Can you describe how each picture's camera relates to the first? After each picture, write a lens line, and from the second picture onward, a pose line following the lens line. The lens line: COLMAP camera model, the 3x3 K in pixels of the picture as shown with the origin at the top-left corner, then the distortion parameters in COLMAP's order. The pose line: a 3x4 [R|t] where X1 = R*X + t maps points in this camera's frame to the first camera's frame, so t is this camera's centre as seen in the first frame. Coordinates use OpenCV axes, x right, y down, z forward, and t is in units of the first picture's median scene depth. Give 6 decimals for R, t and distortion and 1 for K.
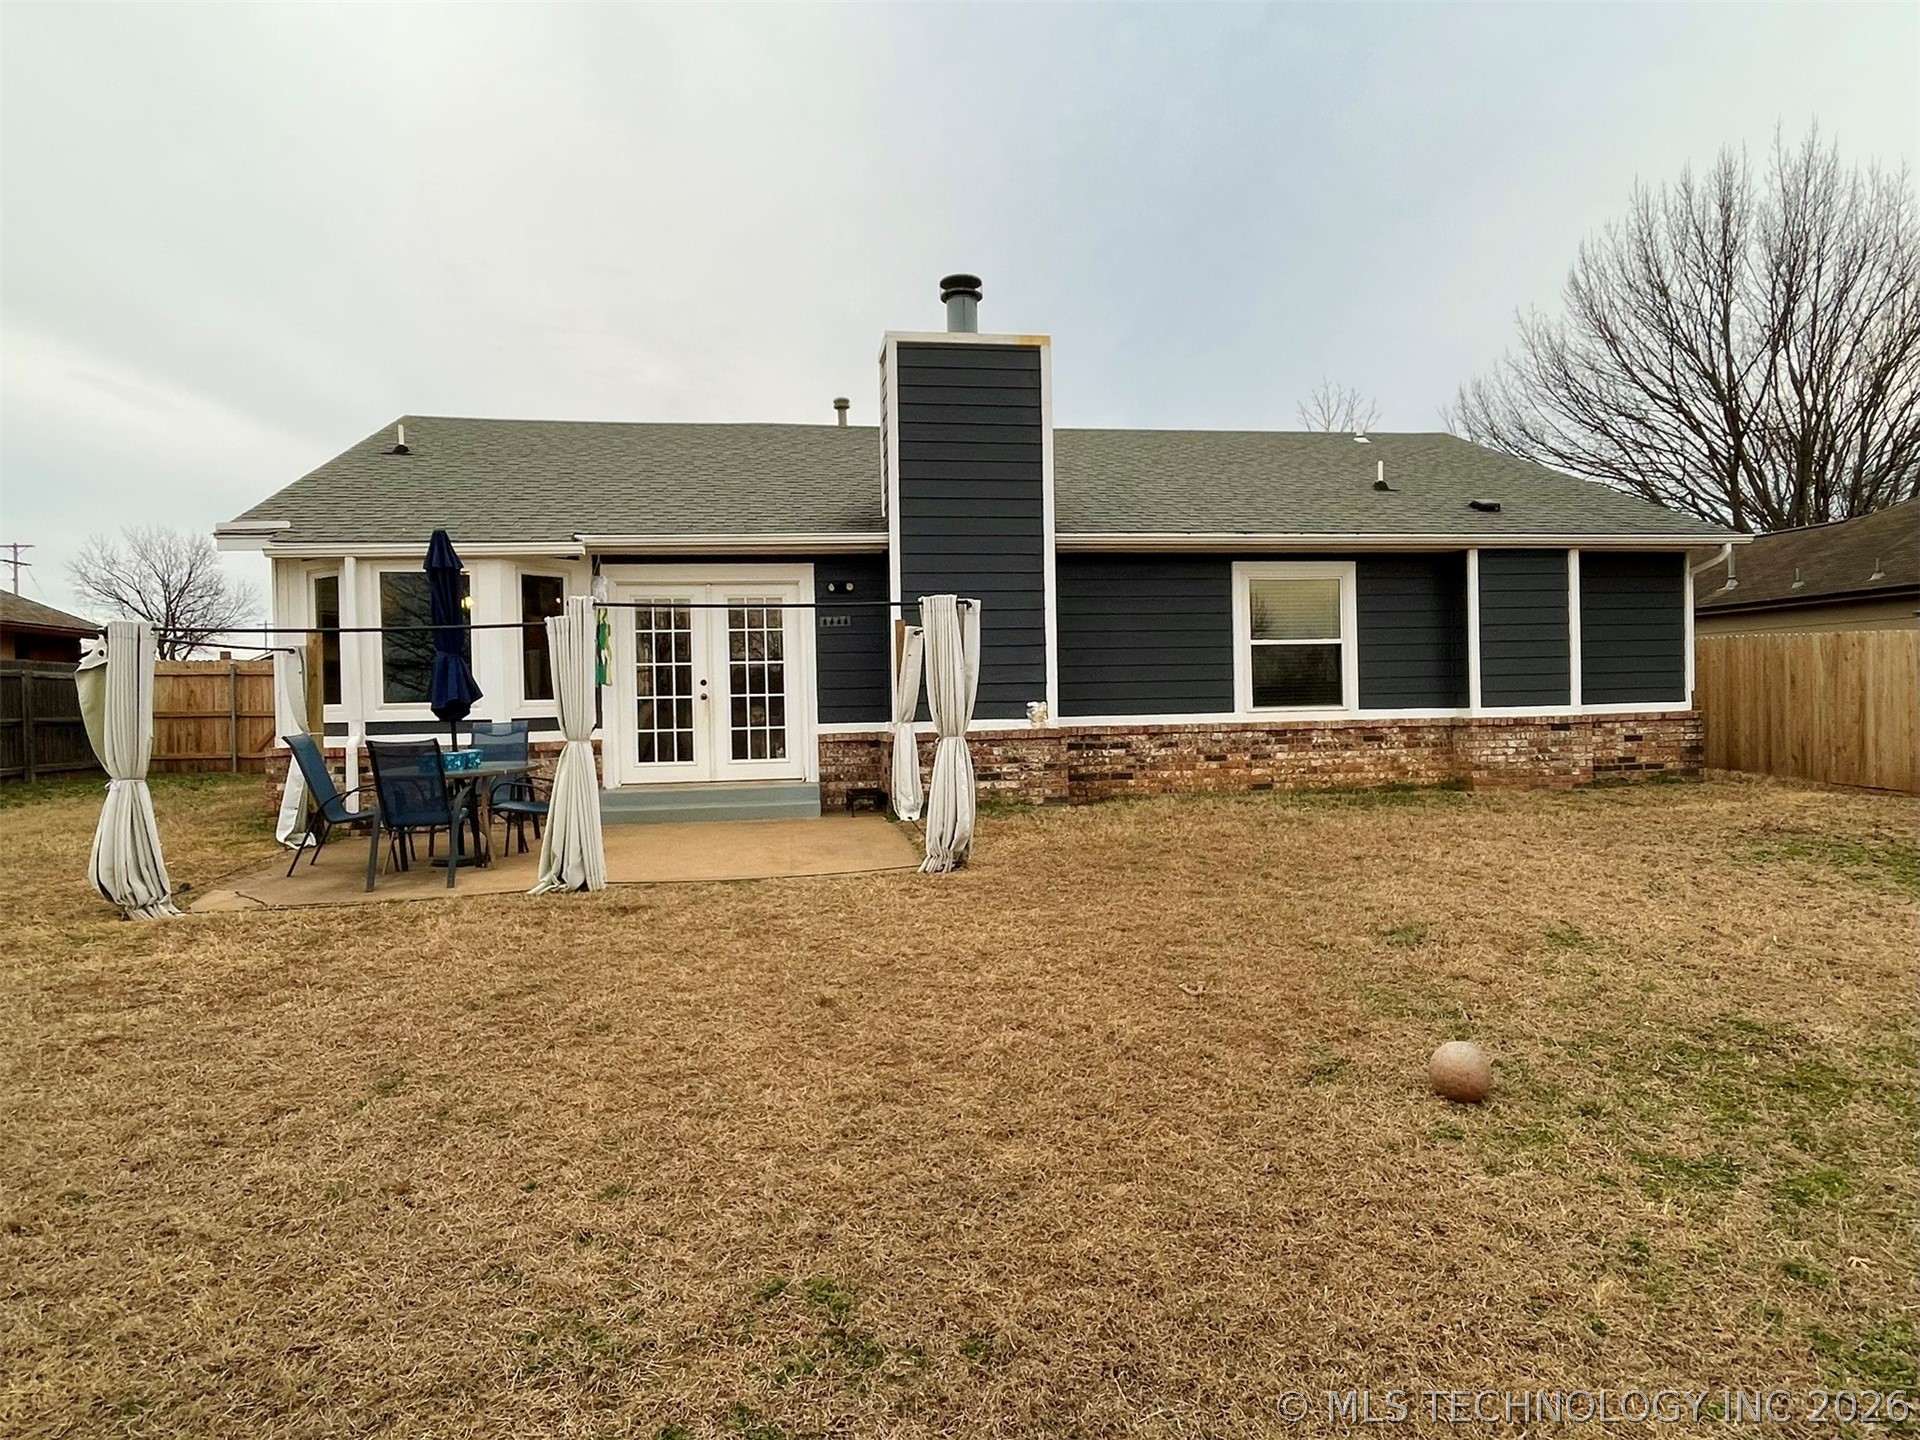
lens RADIAL K [[1109.8, 0, 963.0], [0, 1109.8, 708.5], [0, 0, 1]] dist [-0.000945, -0.000110]
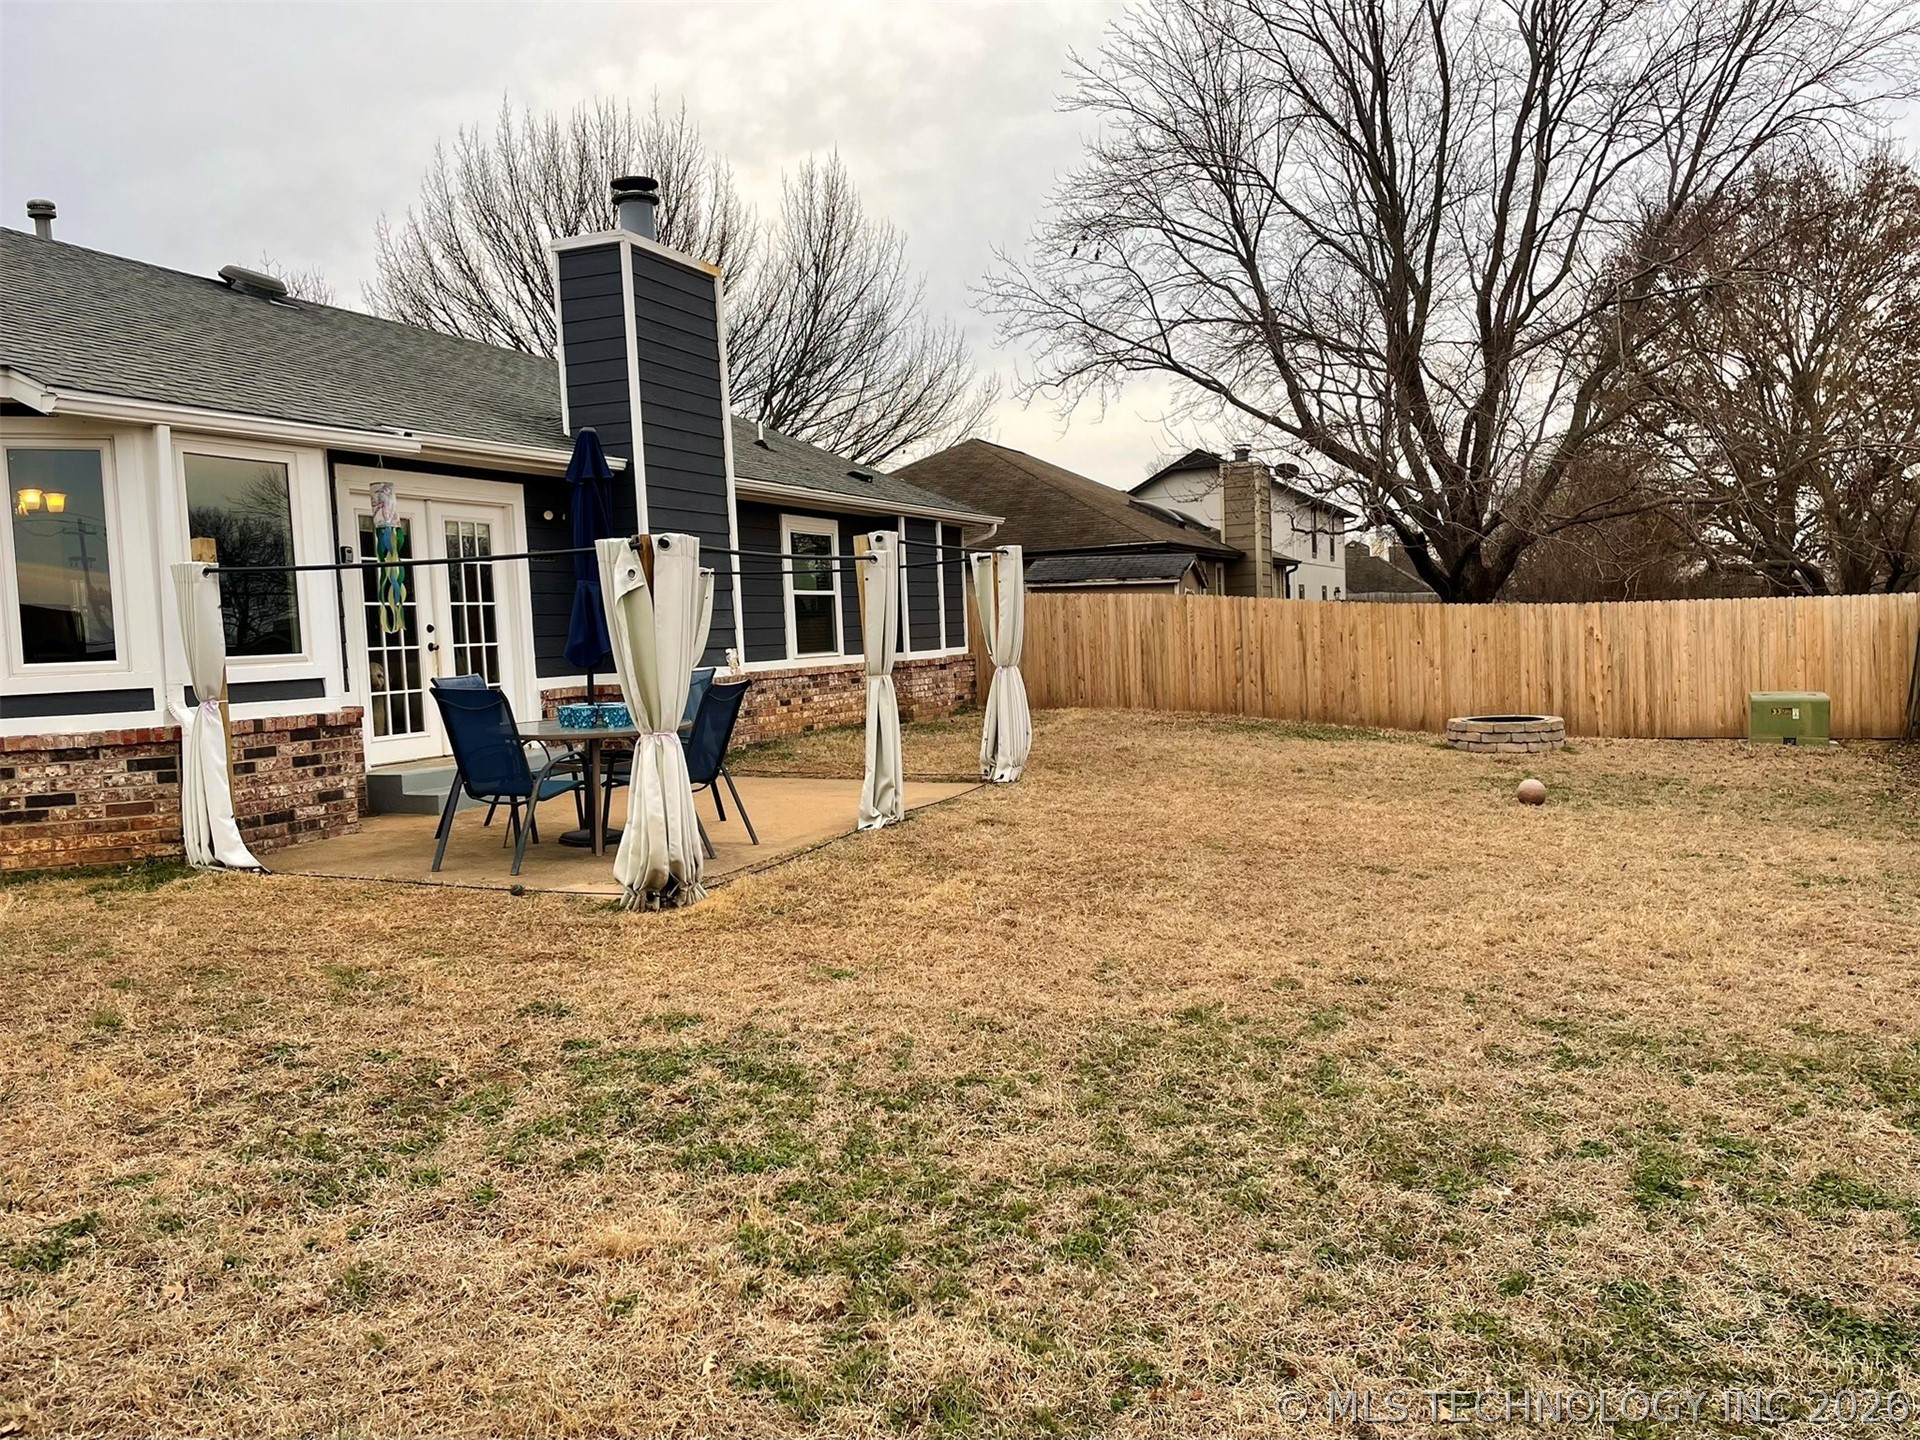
lens RADIAL K [[1491.7, 0, 945.9], [0, 1491.7, 727.3], [0, 0, 1]] dist [0.099296, -0.127490]
pose [[0.519269, -0.056919, 0.852713, -0.882822], [0.038575, 0.998324, 0.043149, 0.012854], [-0.853740, 0.010487, 0.520594, 0.140463]]
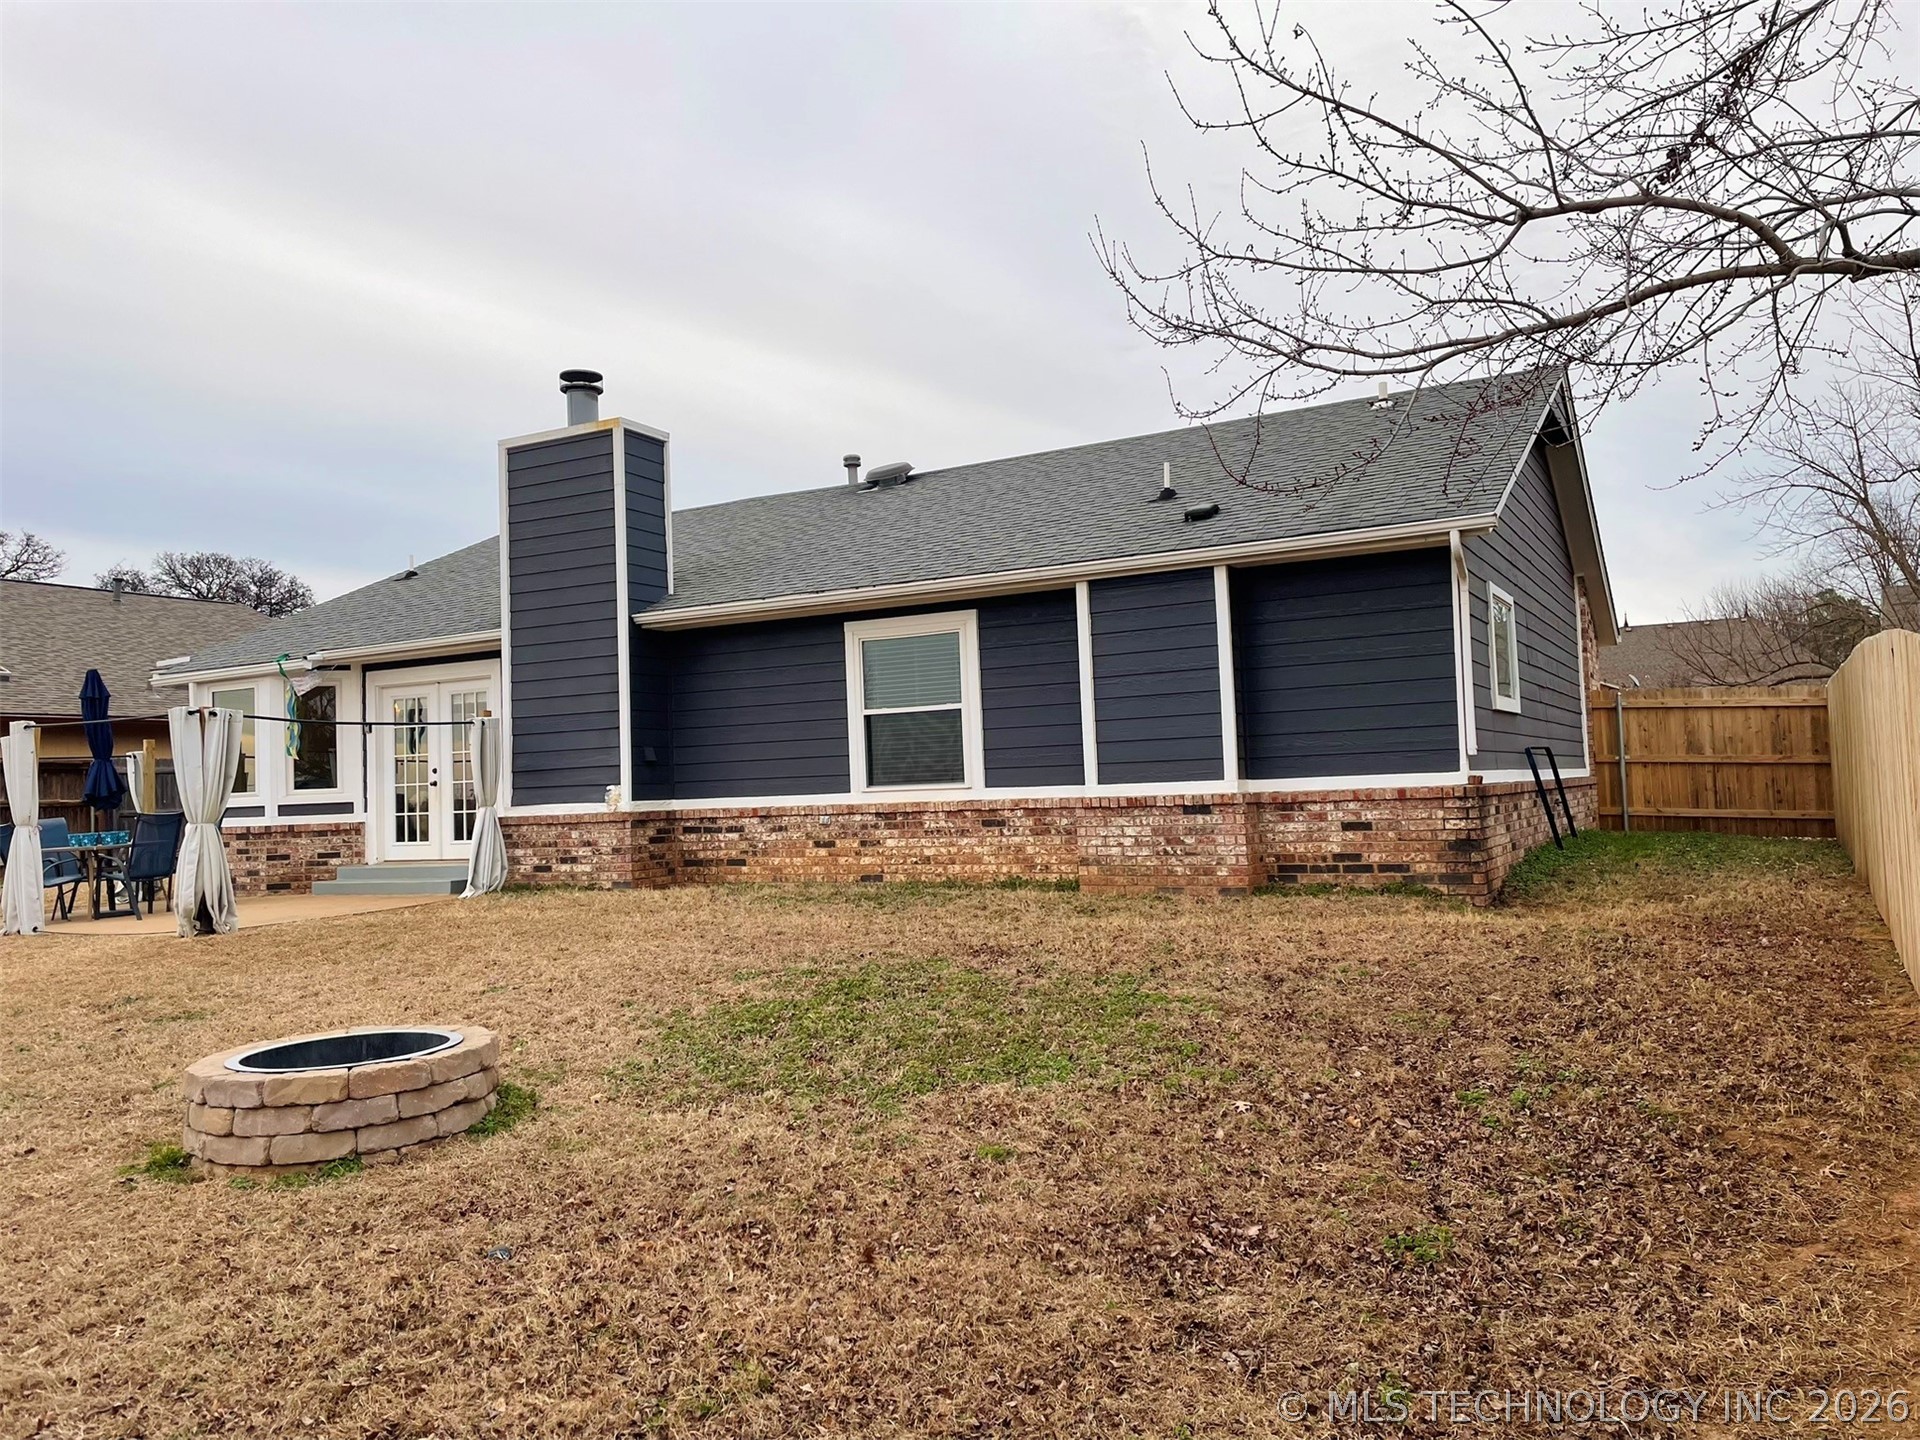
lens RADIAL K [[1405.7, 0, 964.1], [0, 1405.7, 706.2], [0, 0, 1]] dist [0.113244, -0.139034]
pose [[0.797832, -0.043005, -0.601344, 0.992878], [0.014857, 0.998552, -0.051701, -0.005791], [0.602697, 0.032314, 0.797316, 0.161358]]
